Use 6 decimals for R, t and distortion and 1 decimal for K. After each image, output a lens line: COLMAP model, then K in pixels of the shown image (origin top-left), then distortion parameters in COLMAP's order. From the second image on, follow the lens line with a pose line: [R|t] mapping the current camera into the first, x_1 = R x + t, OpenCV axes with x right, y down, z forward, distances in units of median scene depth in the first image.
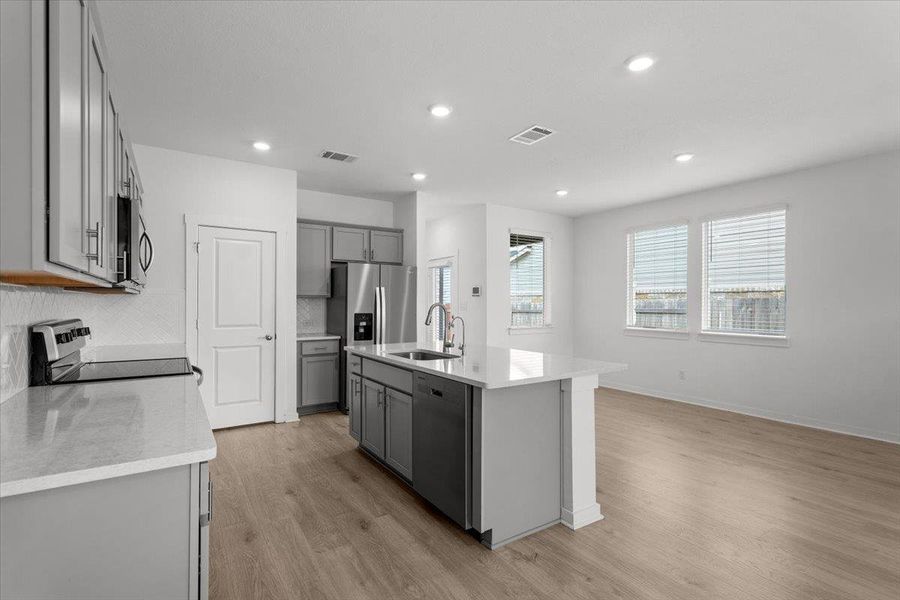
lens RADIAL K [[425.2, 0, 455.8], [0, 425.2, 302.6], [0, 0, 1]] dist [0.015143, 0.000033]
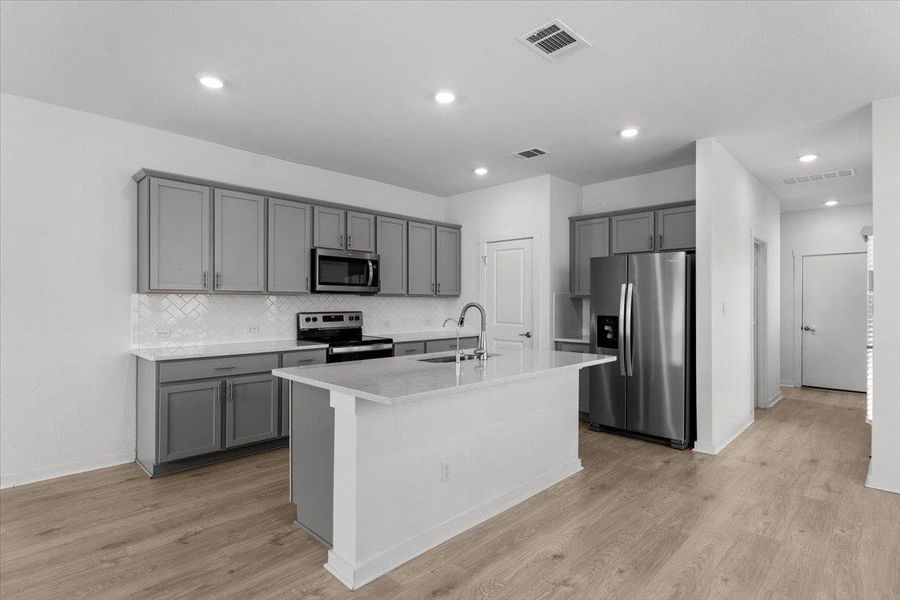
lens RADIAL K [[455.6, 0, 450.0], [0, 455.6, 300.0], [0, 0, 1]] dist [0.001618, 0.000459]
pose [[0.205935, -0.007730, -0.978535, 0.717462], [-0.005064, 0.999947, -0.008965, 0.004541], [0.978553, 0.006801, 0.205885, 0.620153]]
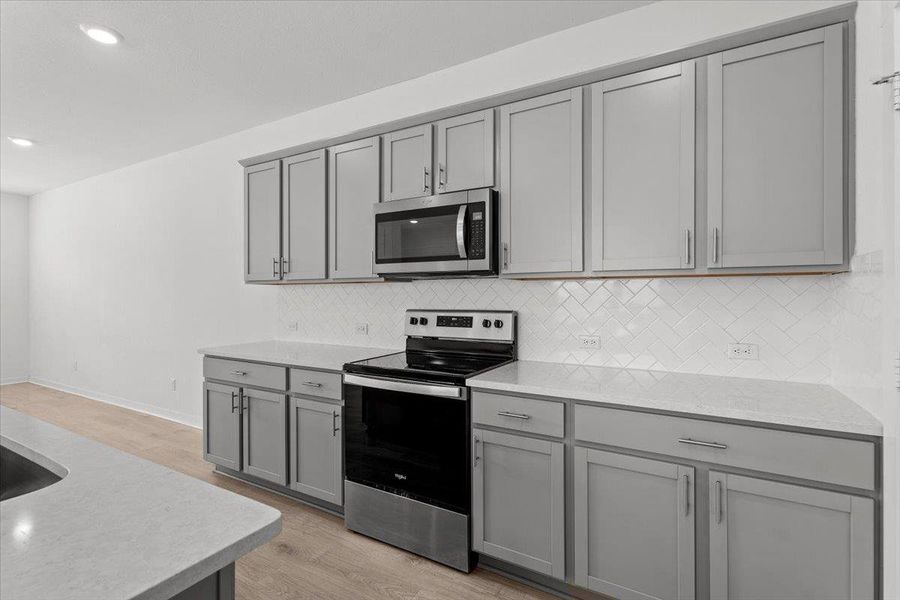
lens RADIAL K [[430.9, 0, 452.7], [0, 430.9, 292.2], [0, 0, 1]] dist [0.015137, -0.000163]
pose [[-0.897073, -0.000647, -0.441882, -0.224054], [-0.000125, 0.999999, -0.001210, 0.001231], [0.441883, -0.001031, -0.897072, 1.133114]]
